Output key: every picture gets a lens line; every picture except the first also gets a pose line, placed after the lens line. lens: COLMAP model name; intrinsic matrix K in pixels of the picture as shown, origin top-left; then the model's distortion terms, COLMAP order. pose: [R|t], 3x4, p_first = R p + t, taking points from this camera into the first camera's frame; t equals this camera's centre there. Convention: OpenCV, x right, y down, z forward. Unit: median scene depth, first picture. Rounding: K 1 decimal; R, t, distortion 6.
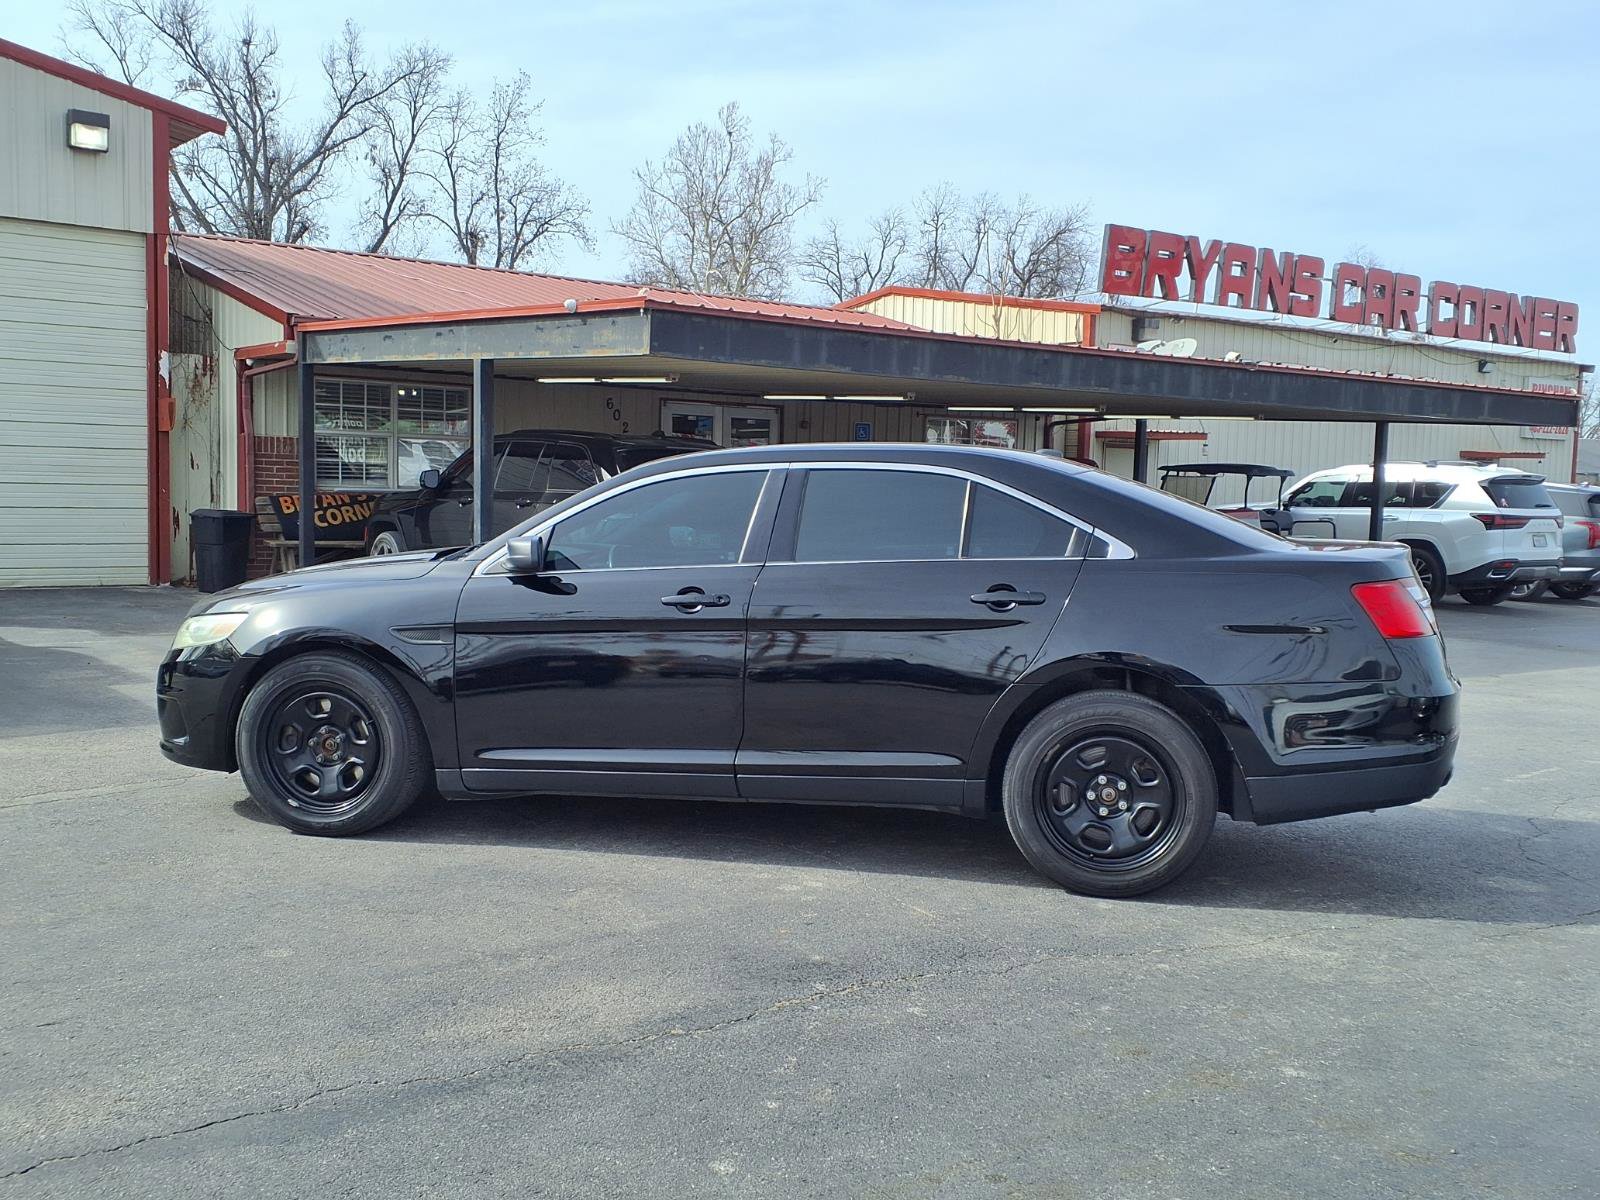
lens RADIAL K [[1587.3, 0, 785.0], [0, 1587.3, 598.1], [0, 0, 1]] dist [0.148584, -0.329302]
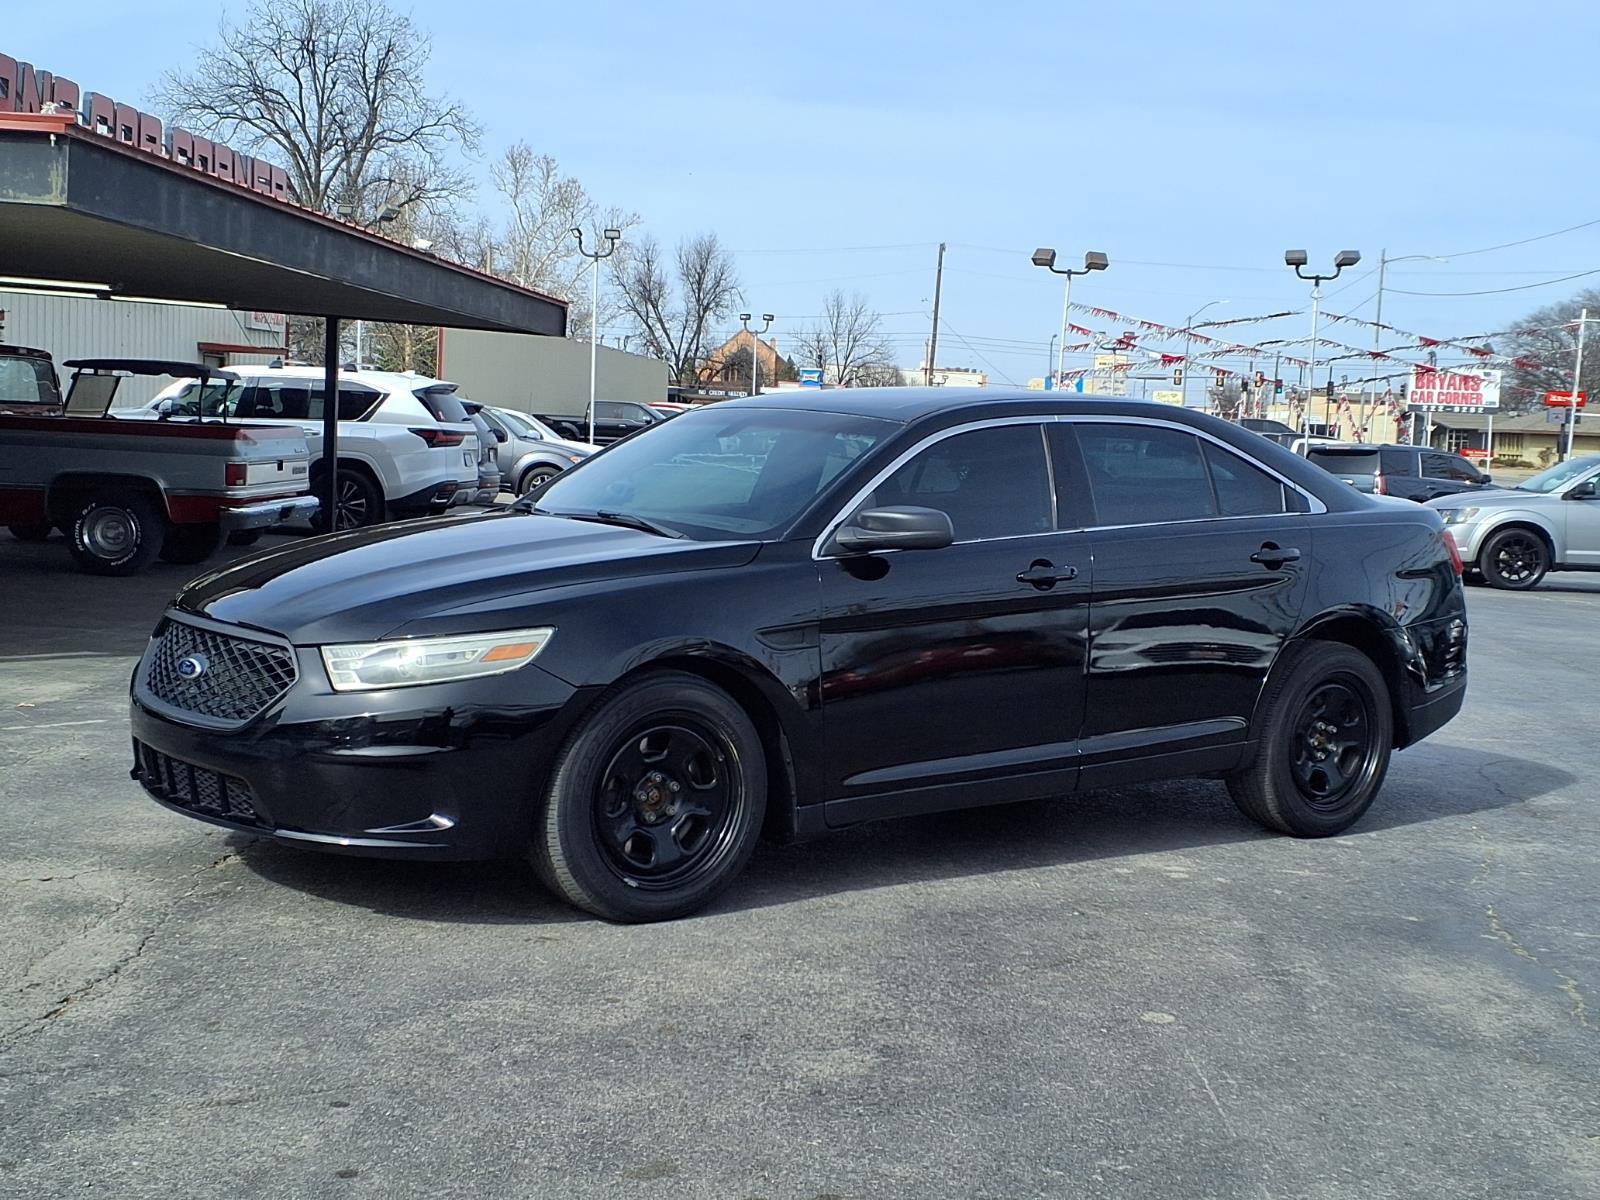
lens RADIAL K [[2112.7, 0, 800.0], [0, 2112.7, 600.0], [0, 0, 1]] dist [0.309479, -1.029509]
pose [[0.640652, -0.060860, 0.765416, -0.270113], [0.030665, 0.998086, 0.053694, -0.013392], [-0.767219, -0.010928, 0.641292, 0.090145]]
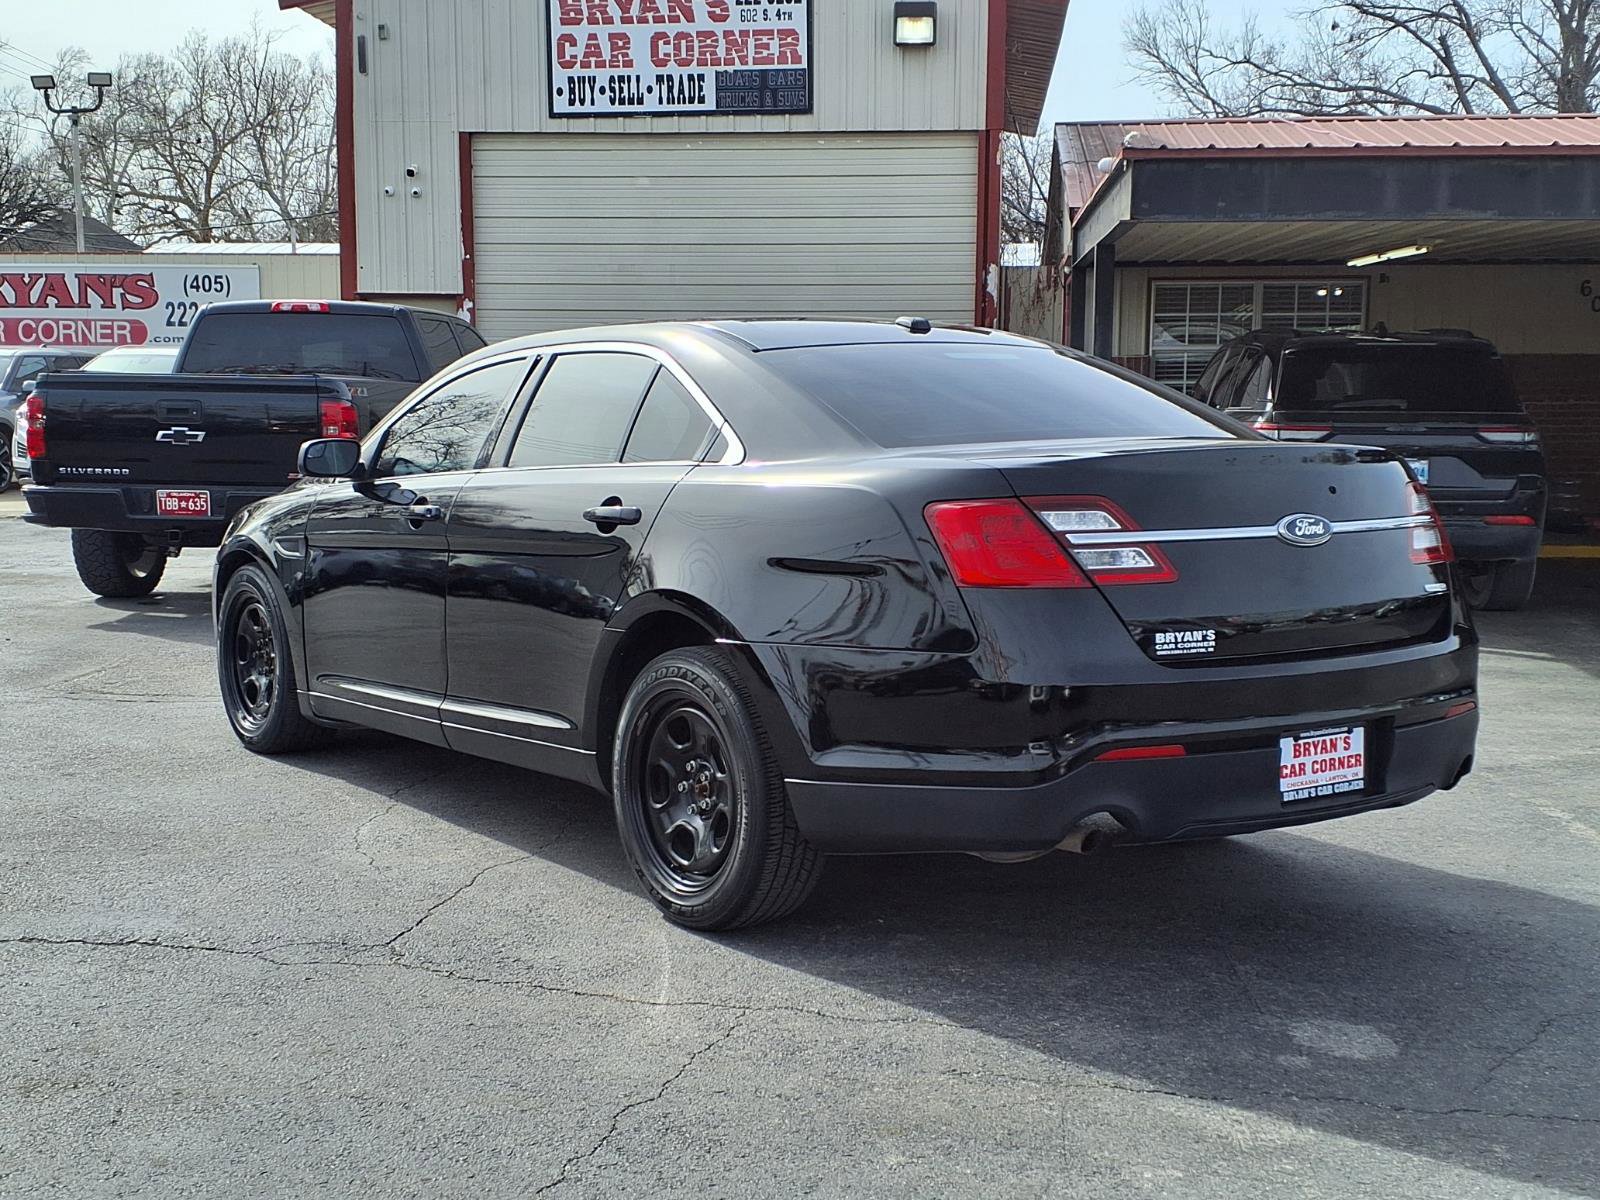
lens RADIAL K [[1972.8, 0, 800.0], [0, 1972.8, 600.0], [0, 0, 1]] dist [0.255449, -0.671753]
pose [[0.730866, 0.048311, -0.680809, 0.210427], [-0.038787, 0.998820, 0.029238, 0.002375], [0.681418, 0.005038, 0.731877, 0.092196]]
